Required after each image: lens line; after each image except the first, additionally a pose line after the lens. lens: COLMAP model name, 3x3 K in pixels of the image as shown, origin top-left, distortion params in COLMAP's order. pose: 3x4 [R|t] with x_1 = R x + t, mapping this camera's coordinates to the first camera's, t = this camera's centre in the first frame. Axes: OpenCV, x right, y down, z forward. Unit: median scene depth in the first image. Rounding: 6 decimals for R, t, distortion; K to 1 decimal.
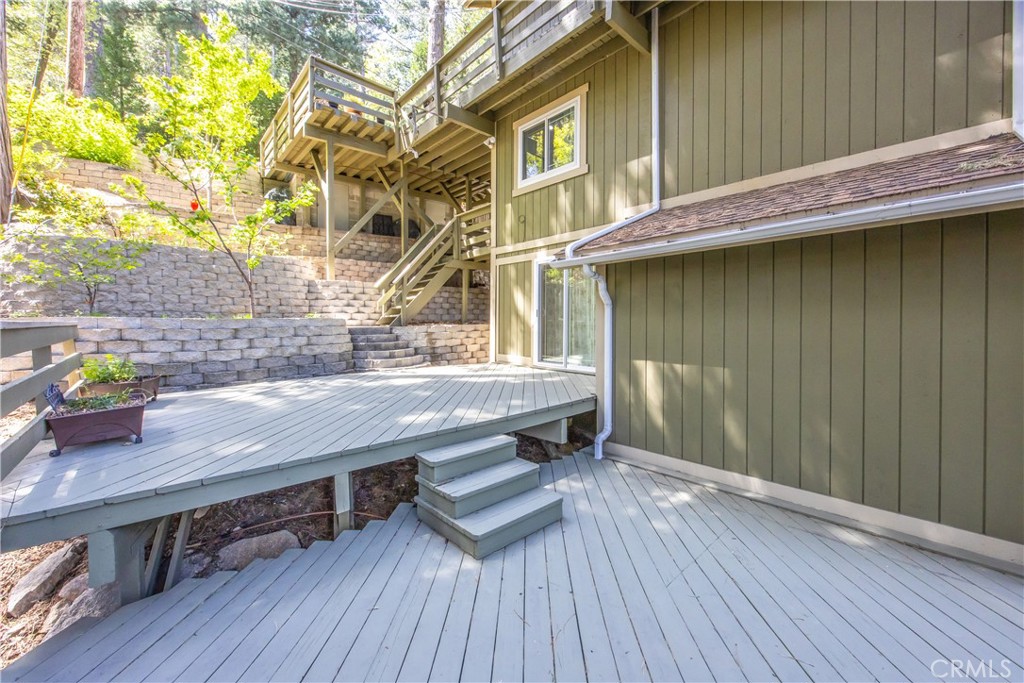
lens RADIAL K [[398.8, 0, 512.3], [0, 398.8, 325.5], [0, 0, 1]] dist [-0.002582, -0.000364]
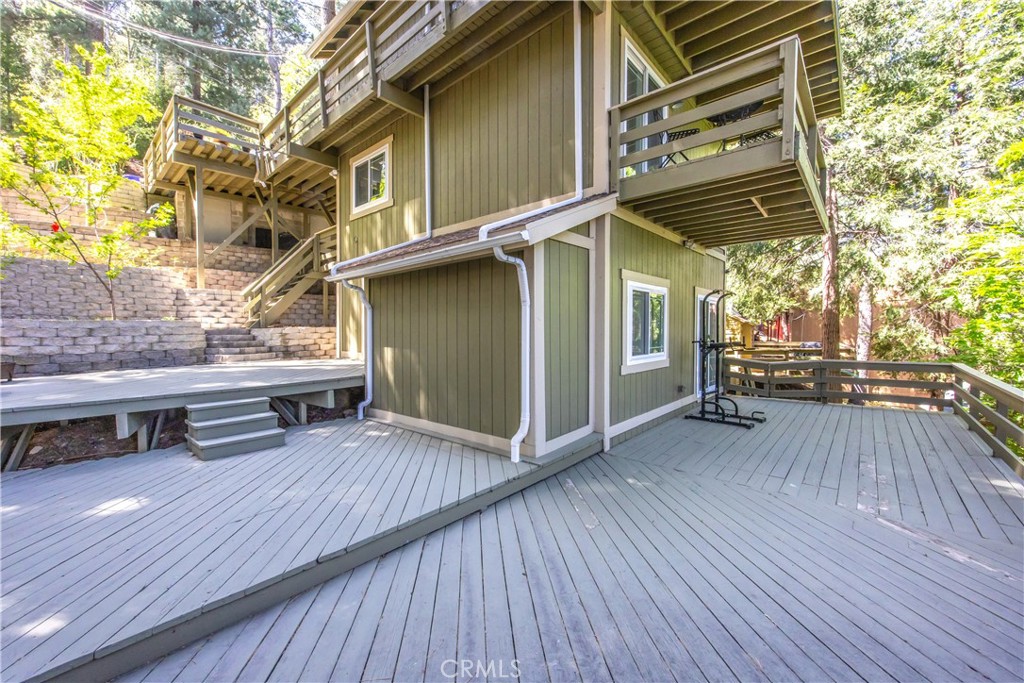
lens RADIAL K [[403.5, 0, 488.6], [0, 403.5, 336.2], [0, 0, 1]] dist [-0.001464, -0.000216]
pose [[0.996837, -0.004853, 0.079326, 0.305770], [0.004436, 0.999975, 0.005433, 0.021673], [-0.079350, -0.005064, 0.996834, -0.240133]]
